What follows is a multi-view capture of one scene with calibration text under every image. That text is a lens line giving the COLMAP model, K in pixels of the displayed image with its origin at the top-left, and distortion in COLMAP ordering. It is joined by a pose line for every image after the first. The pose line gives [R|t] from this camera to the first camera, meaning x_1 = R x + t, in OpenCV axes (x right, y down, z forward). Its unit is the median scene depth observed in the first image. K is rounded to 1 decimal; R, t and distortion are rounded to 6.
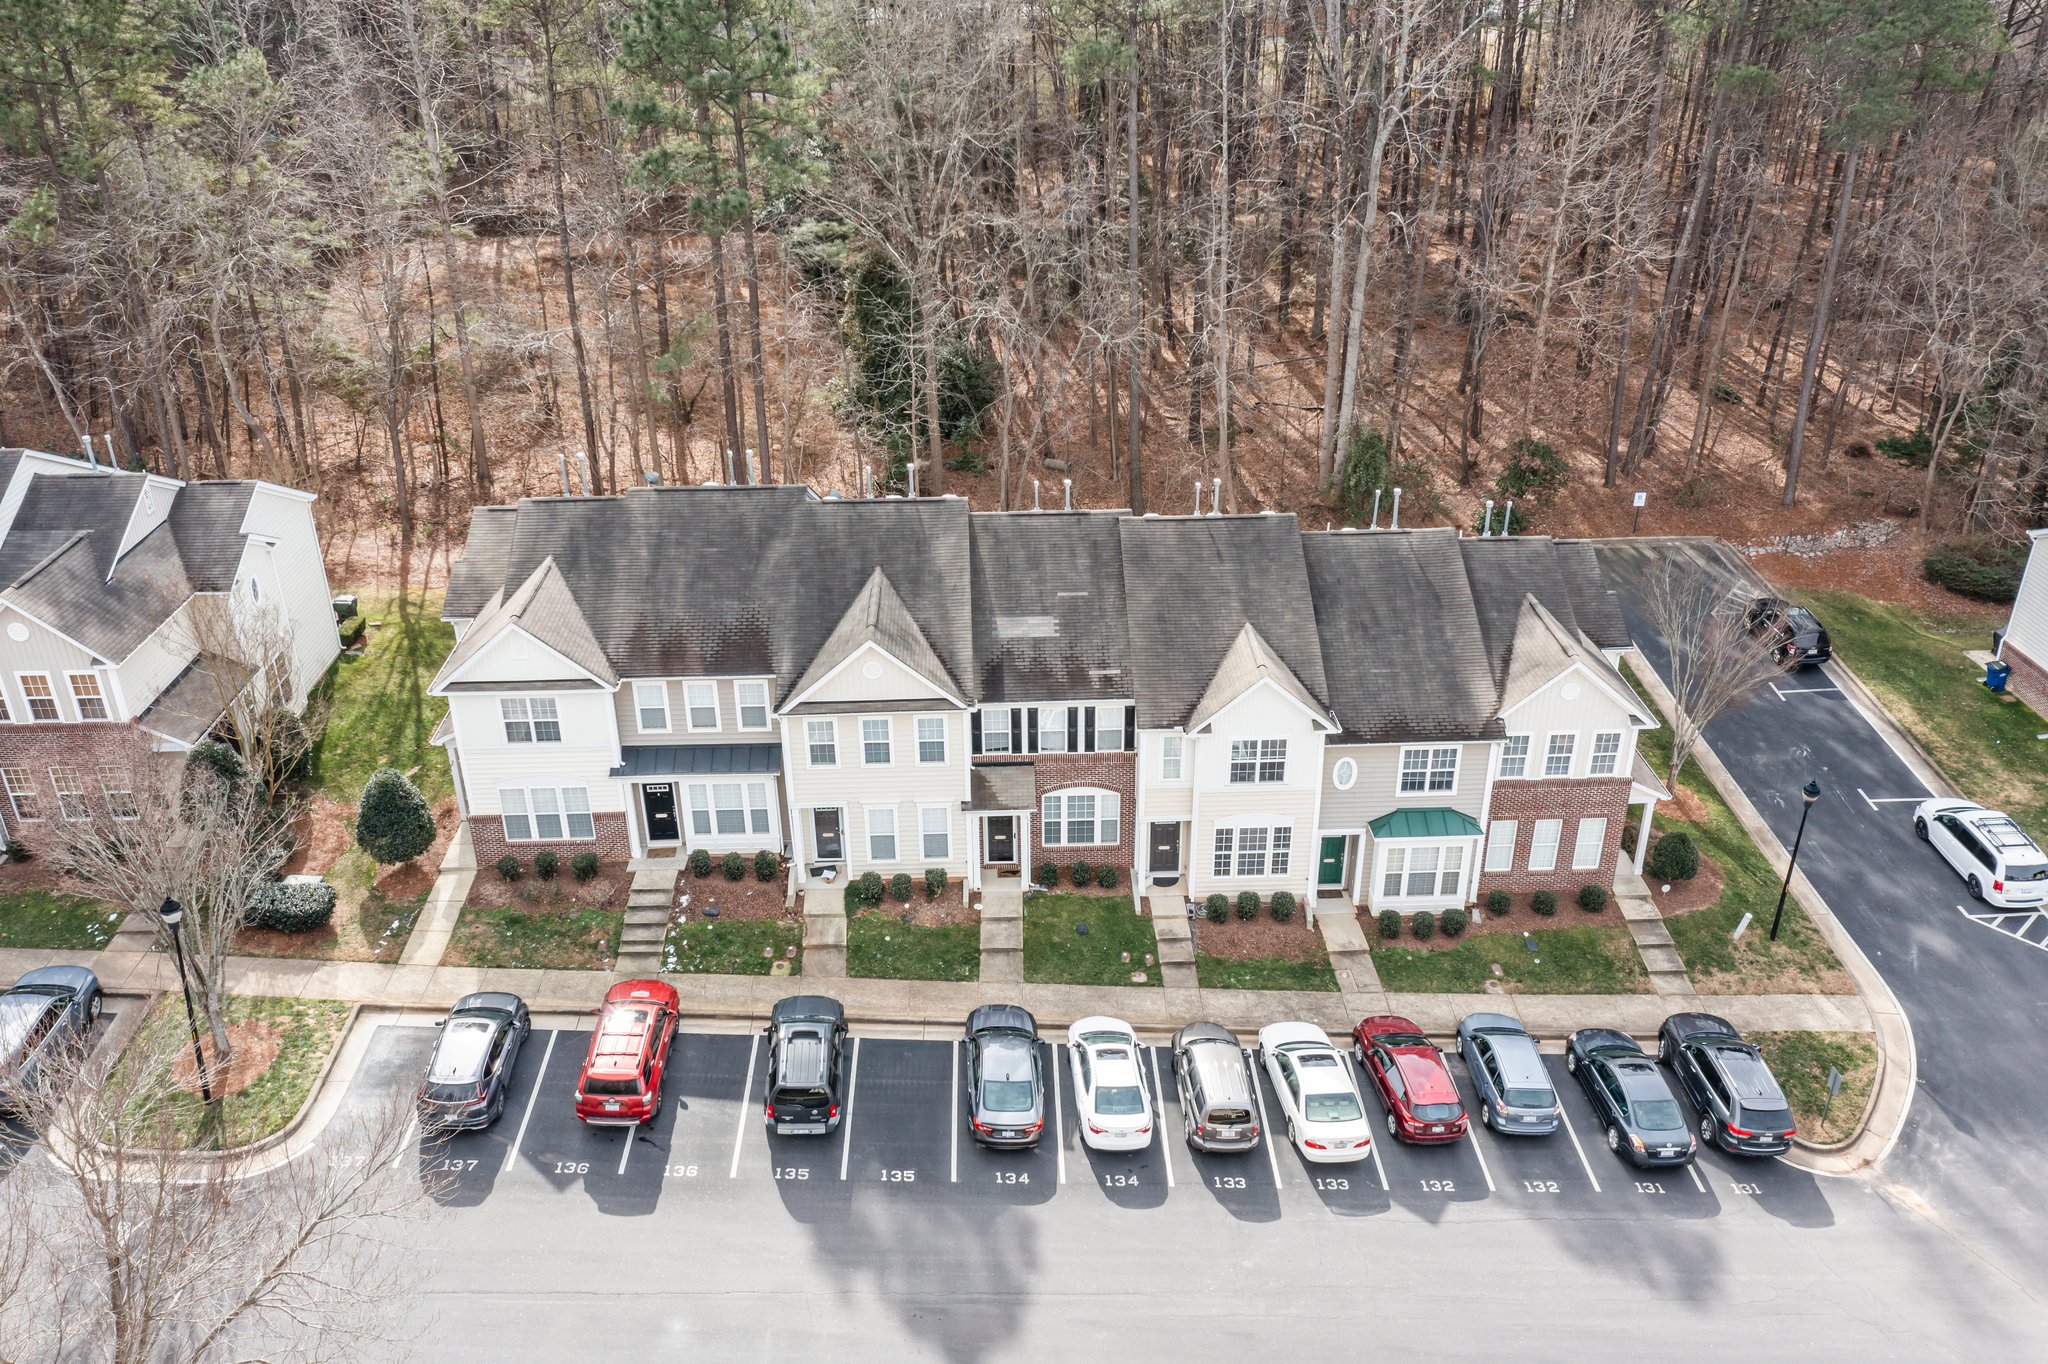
lens RADIAL K [[1654.1, 0, 1024.0], [0, 1654.1, 682.0], [0, 0, 1]] dist [-0.010639, 0.001856]
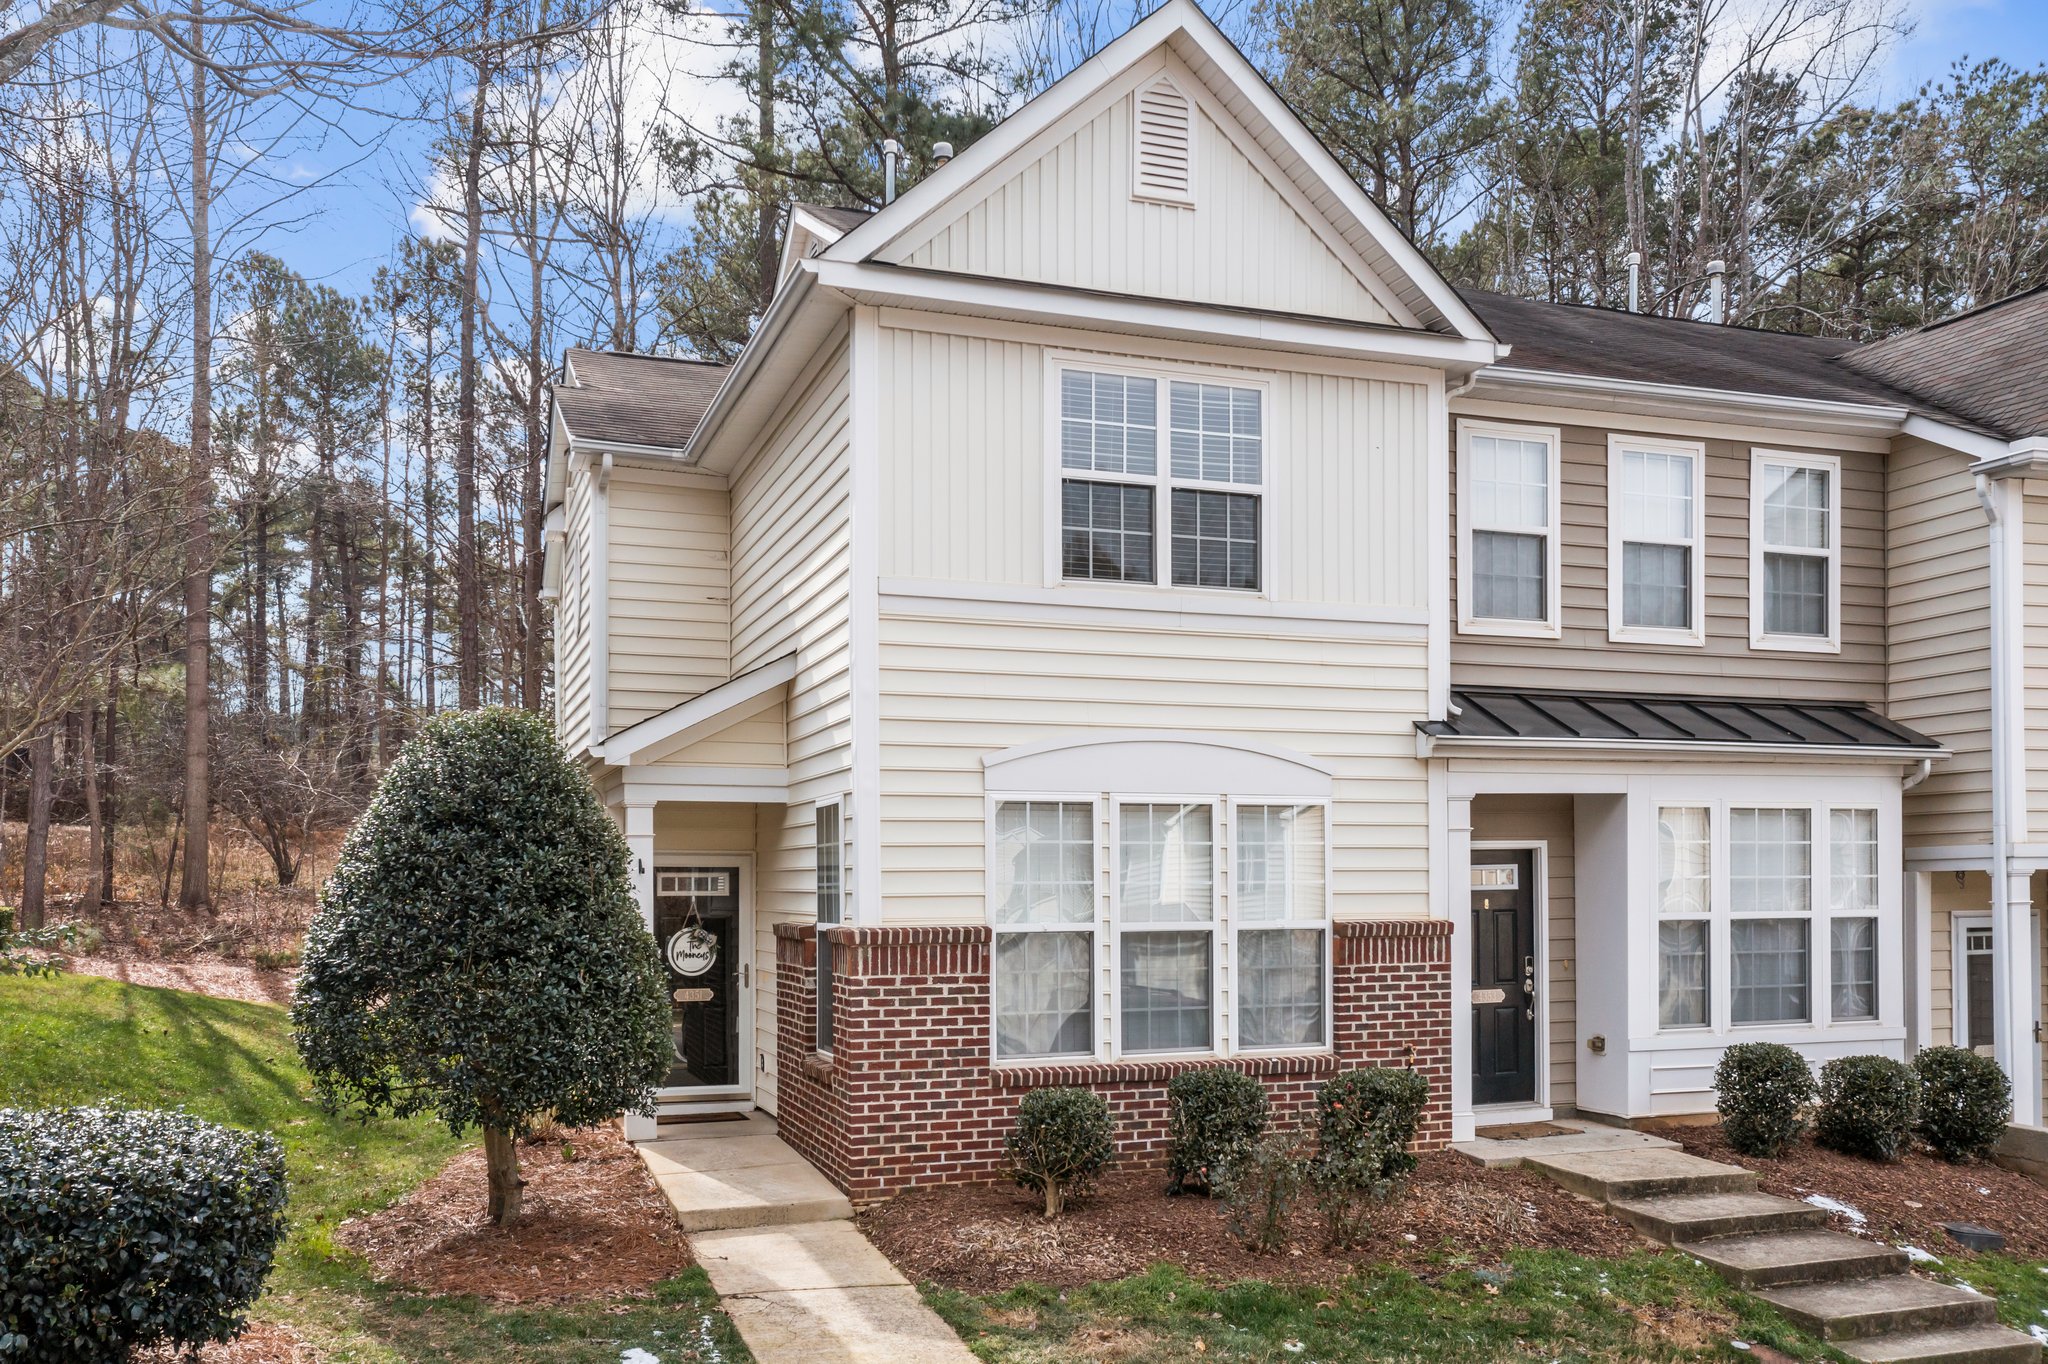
lens RADIAL K [[1693.6, 0, 1025.2], [0, 1693.6, 880.1], [0, 0, 1]] dist [-0.003014, 0.013284]
pose [[0.950969, 0.002999, 0.309271, -0.386031], [0.142156, 0.883833, -0.445681, 0.180603], [-0.274680, 0.467794, 0.840071, 0.801947]]
